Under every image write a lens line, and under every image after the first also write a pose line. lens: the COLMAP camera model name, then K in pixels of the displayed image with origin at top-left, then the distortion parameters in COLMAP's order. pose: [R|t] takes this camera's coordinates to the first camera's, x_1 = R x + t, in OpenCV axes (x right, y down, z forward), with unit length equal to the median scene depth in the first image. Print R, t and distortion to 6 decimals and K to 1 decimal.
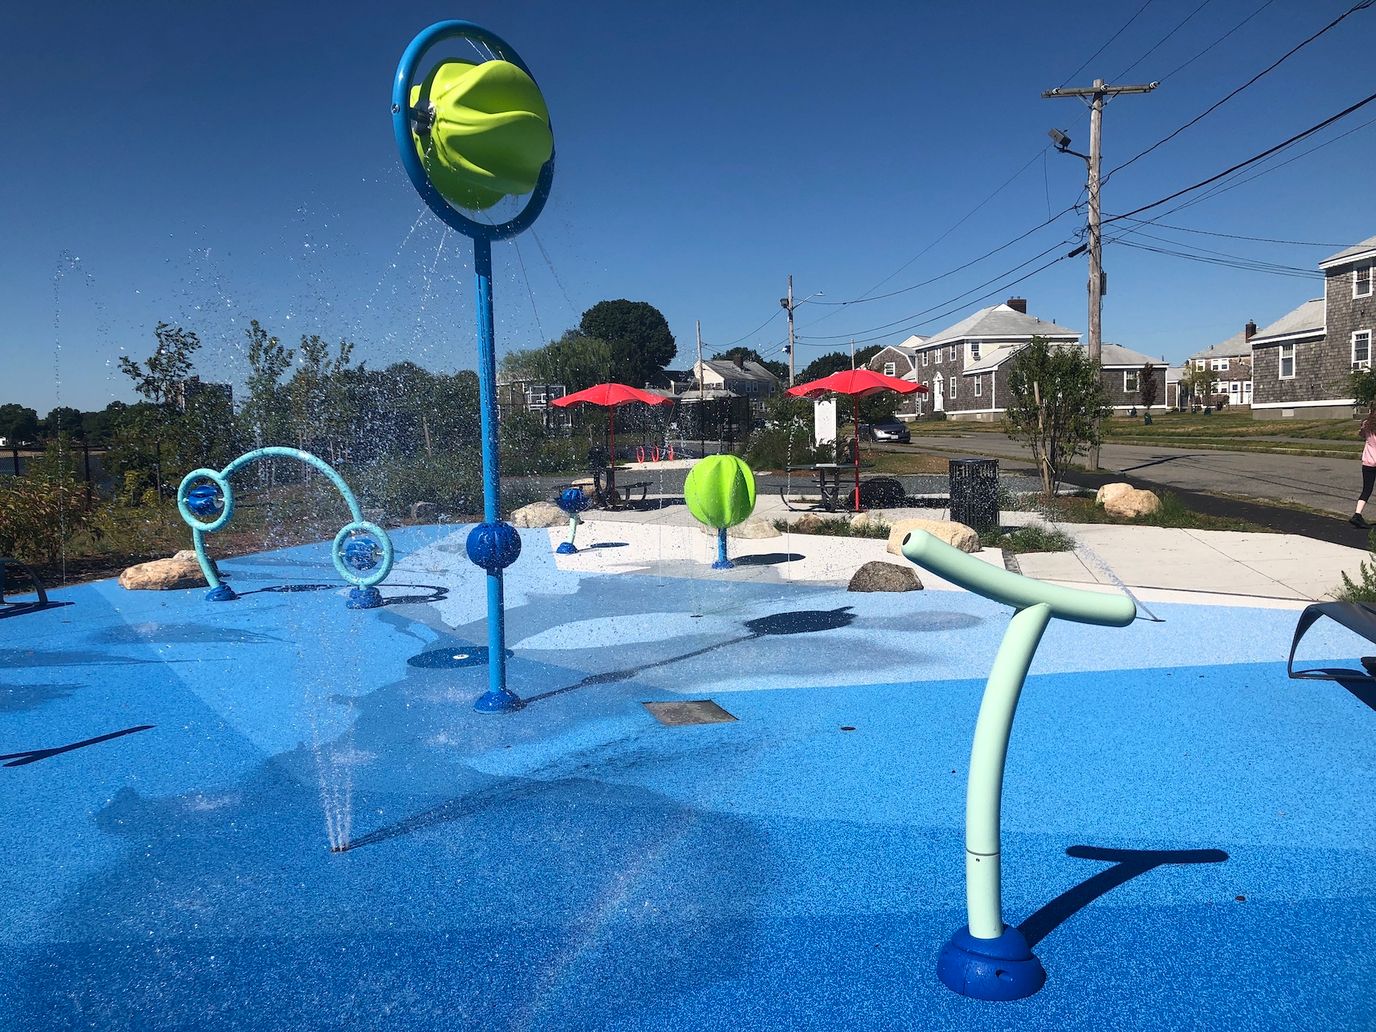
lens RADIAL K [[1113.6, 0, 679.5], [0, 1113.6, 510.1], [0, 0, 1]] dist [0.053752, -0.076506]
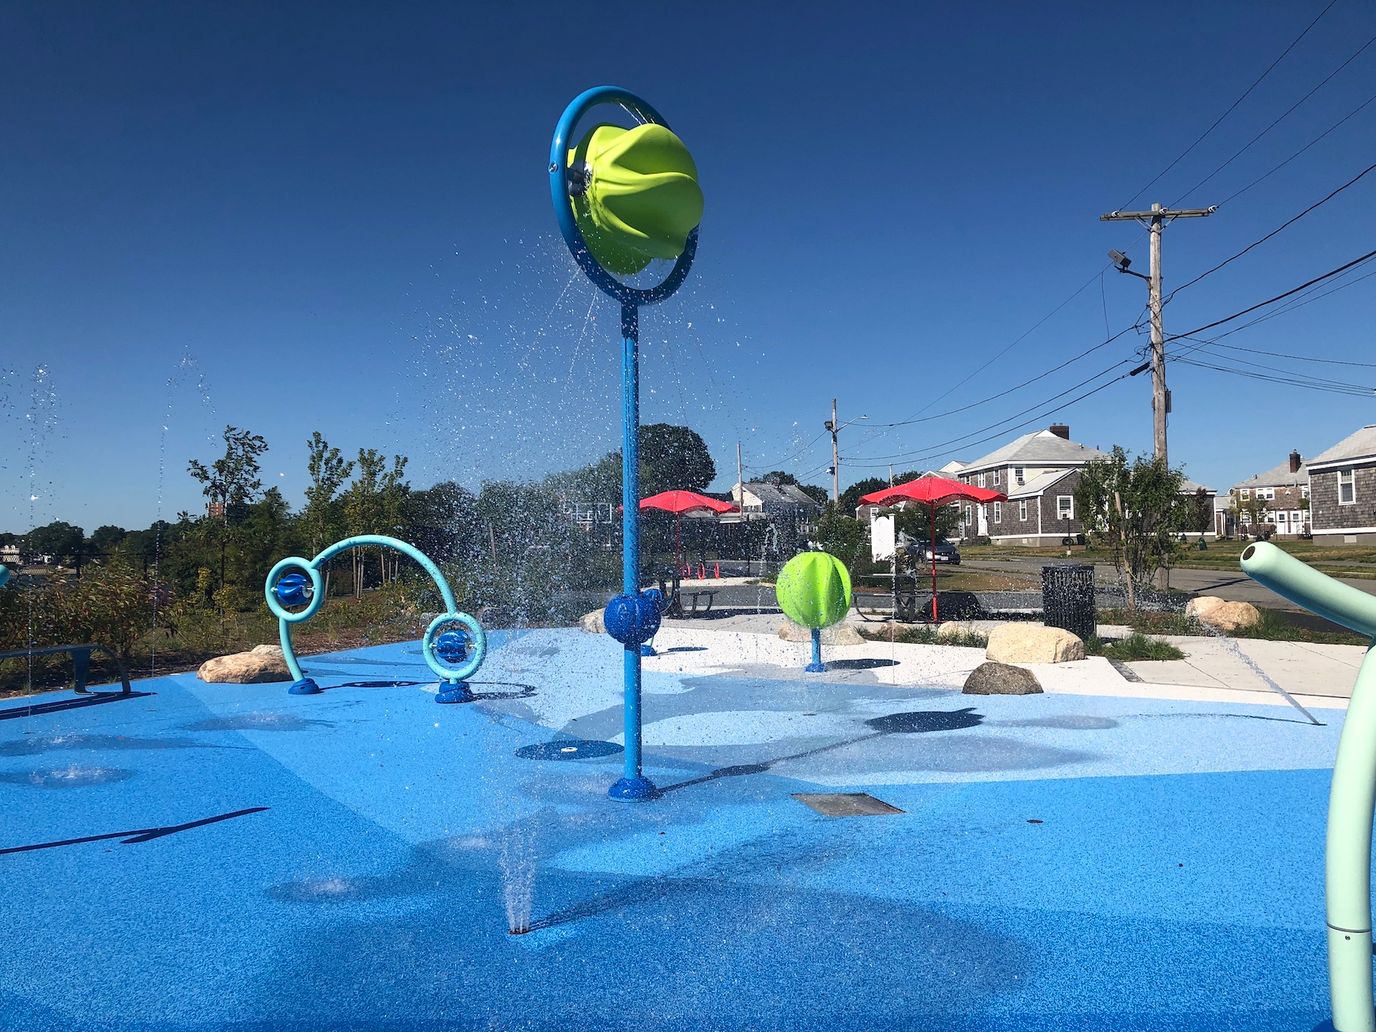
lens RADIAL K [[1113.6, 0, 679.5], [0, 1113.6, 510.1], [0, 0, 1]] dist [0.053752, -0.076506]
pose [[0.999556, 0.011152, -0.027624, -0.034307], [-0.014196, 0.993542, -0.112578, 0.015271], [0.026190, 0.112920, 0.993259, 0.018560]]
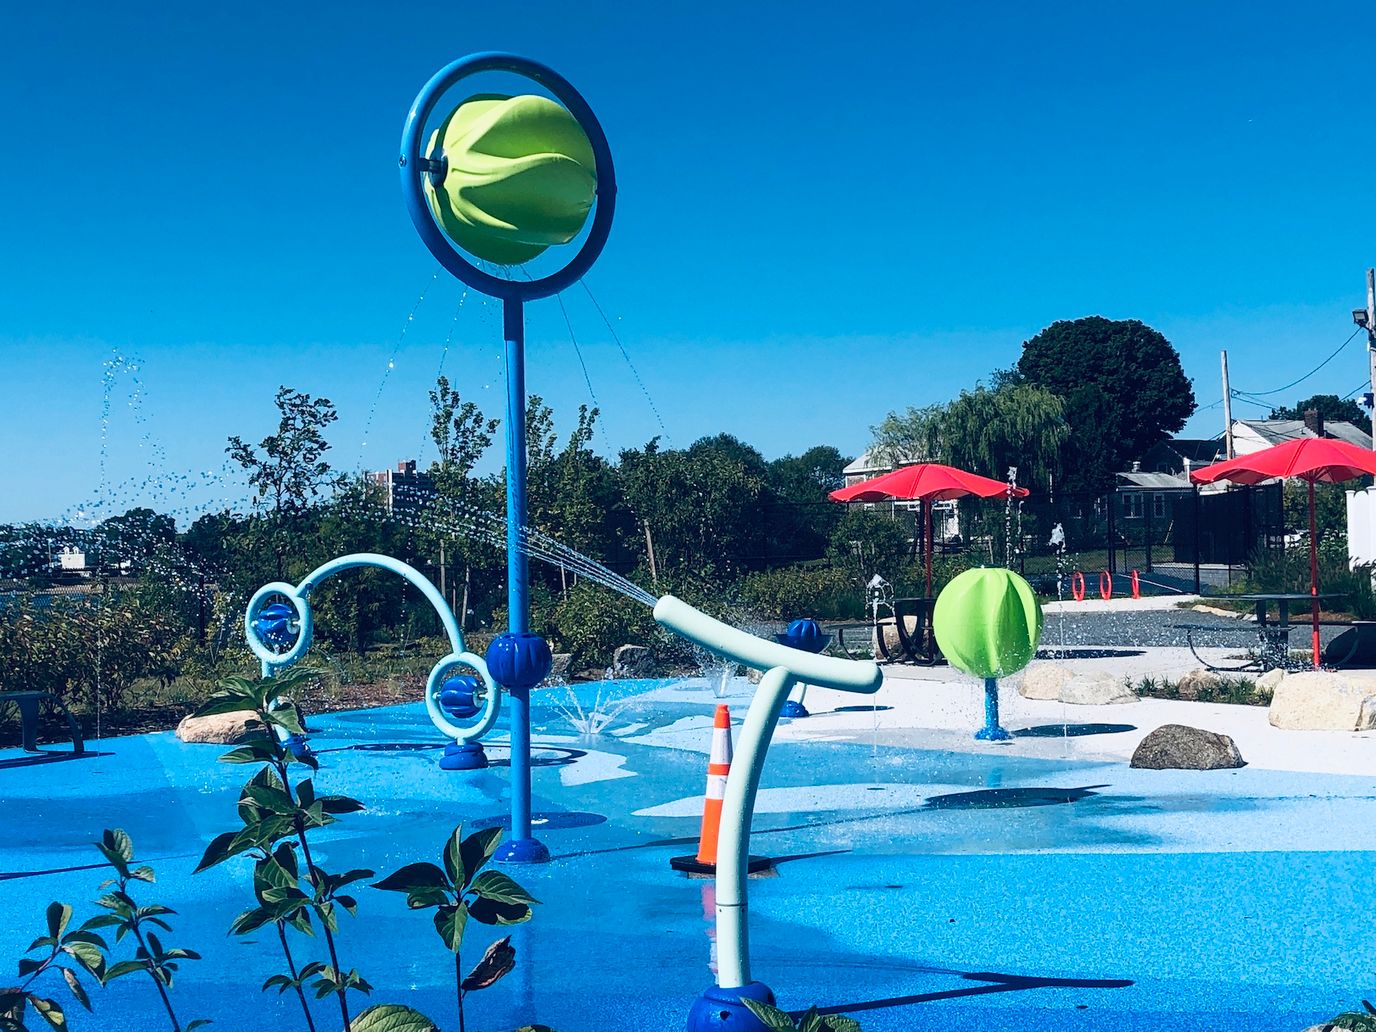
lens RADIAL K [[1993.5, 0, 688.0], [0, 1993.5, 516.0], [0, 0, 1]] dist [0.224895, -0.752422]
pose [[0.962972, -0.004789, -0.269560, 0.120228], [-0.019003, 0.996149, -0.085587, 0.016672], [0.268931, 0.087540, 0.959173, -0.136153]]
